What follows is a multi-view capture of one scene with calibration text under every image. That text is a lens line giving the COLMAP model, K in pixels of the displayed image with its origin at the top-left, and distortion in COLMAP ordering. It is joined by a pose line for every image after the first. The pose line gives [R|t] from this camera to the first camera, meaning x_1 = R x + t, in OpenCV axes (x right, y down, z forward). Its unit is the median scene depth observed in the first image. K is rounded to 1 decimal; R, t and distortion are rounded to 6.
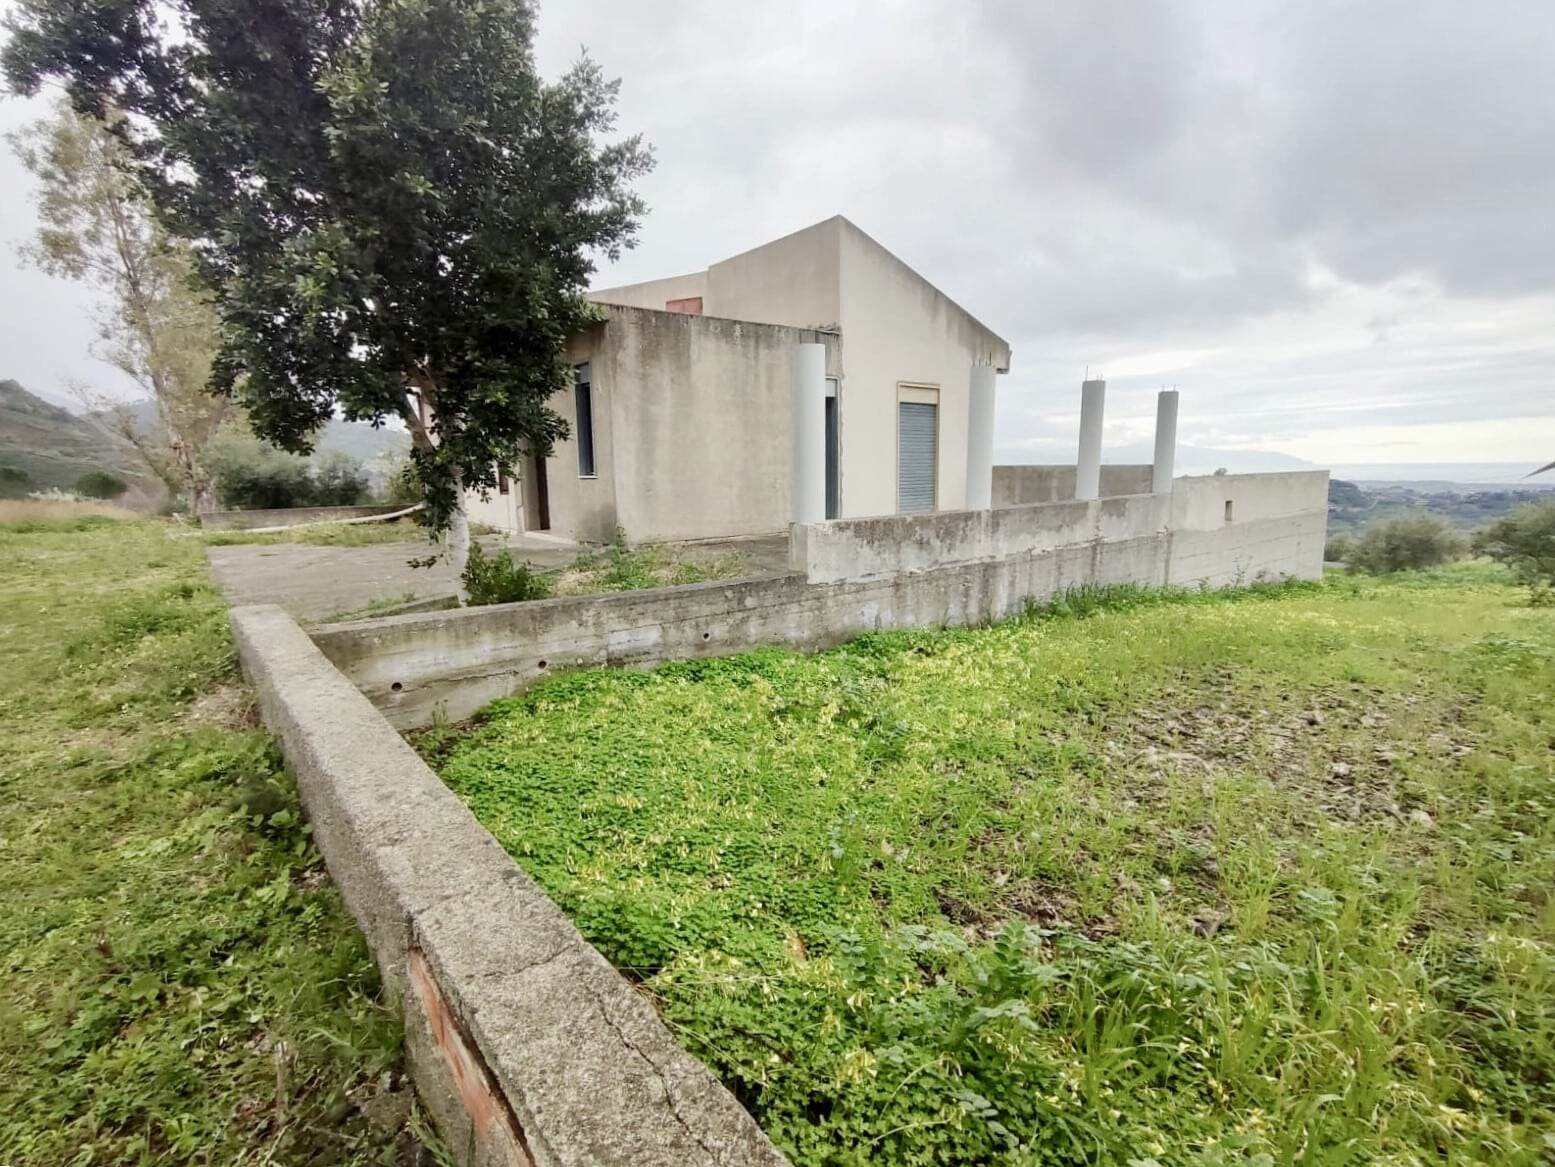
lens RADIAL K [[741.2, 0, 739.4], [0, 741.2, 602.0], [0, 0, 1]] dist [-0.005337, -0.001459]
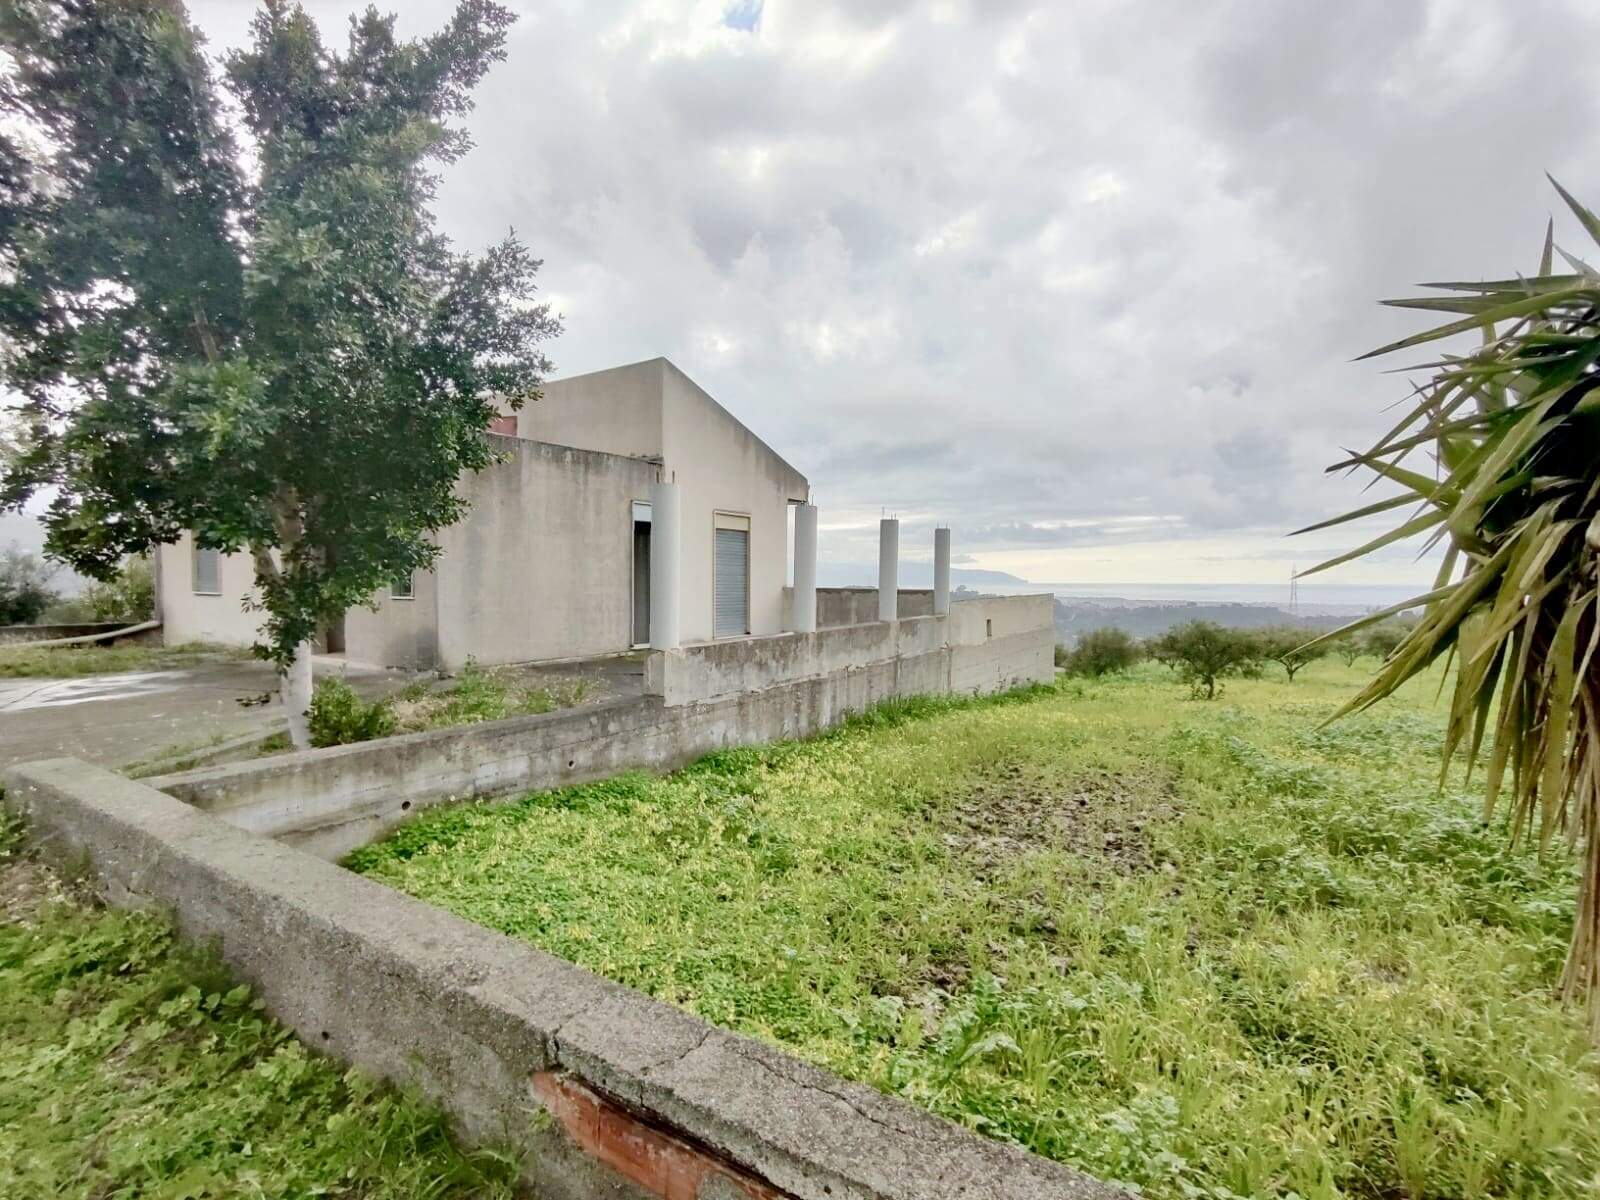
lens RADIAL K [[766.2, 0, 771.5], [0, 766.2, 621.5], [0, 0, 1]] dist [-0.039299, 0.034788]
pose [[0.945177, -0.002229, 0.326551, -0.125211], [0.042448, 0.992331, -0.116088, -0.013255], [-0.323788, 0.123585, 0.938023, -0.067989]]
